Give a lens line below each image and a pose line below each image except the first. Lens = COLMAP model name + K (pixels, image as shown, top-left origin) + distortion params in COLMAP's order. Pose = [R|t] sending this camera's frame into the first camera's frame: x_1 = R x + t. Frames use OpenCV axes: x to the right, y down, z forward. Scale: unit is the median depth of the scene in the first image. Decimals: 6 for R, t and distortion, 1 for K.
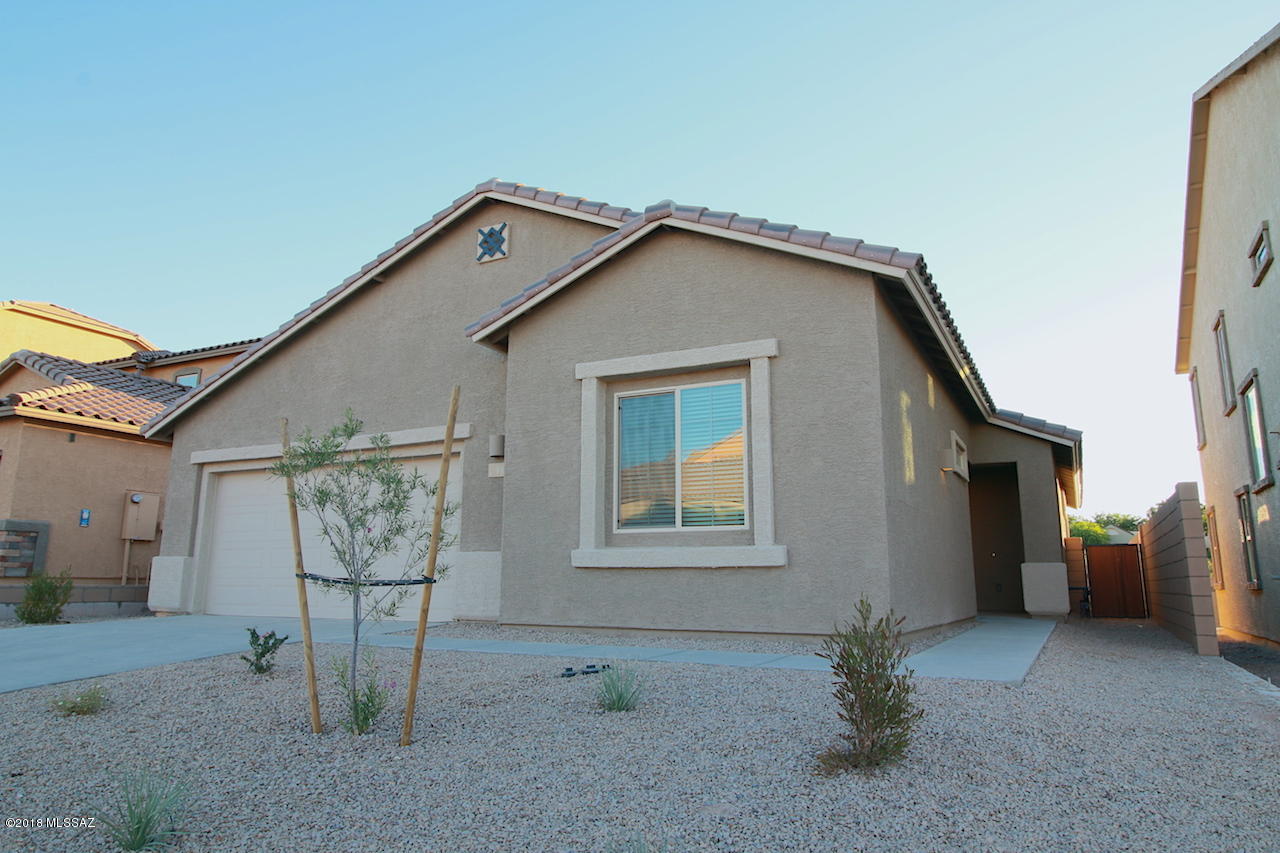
lens RADIAL K [[849.9, 0, 638.3], [0, 849.9, 413.4], [0, 0, 1]] dist [-0.001170, 0.001765]
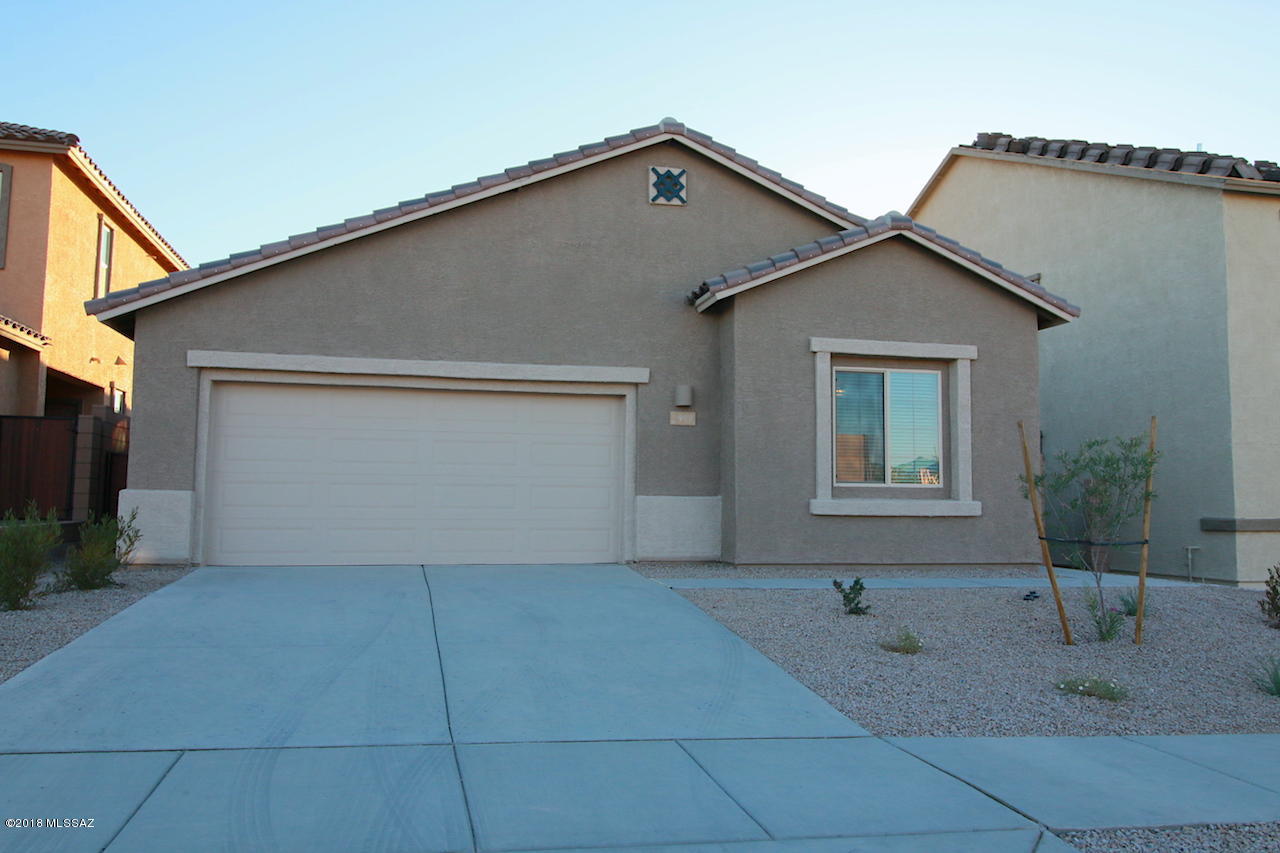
lens RADIAL K [[988.8, 0, 638.2], [0, 988.8, 435.2], [0, 0, 1]] dist [-0.012607, -0.002615]
pose [[0.759455, 0.048855, 0.648722, -1.106037], [-0.134498, 0.987424, 0.083094, -0.007547], [-0.636504, -0.150358, 0.756475, 0.134520]]
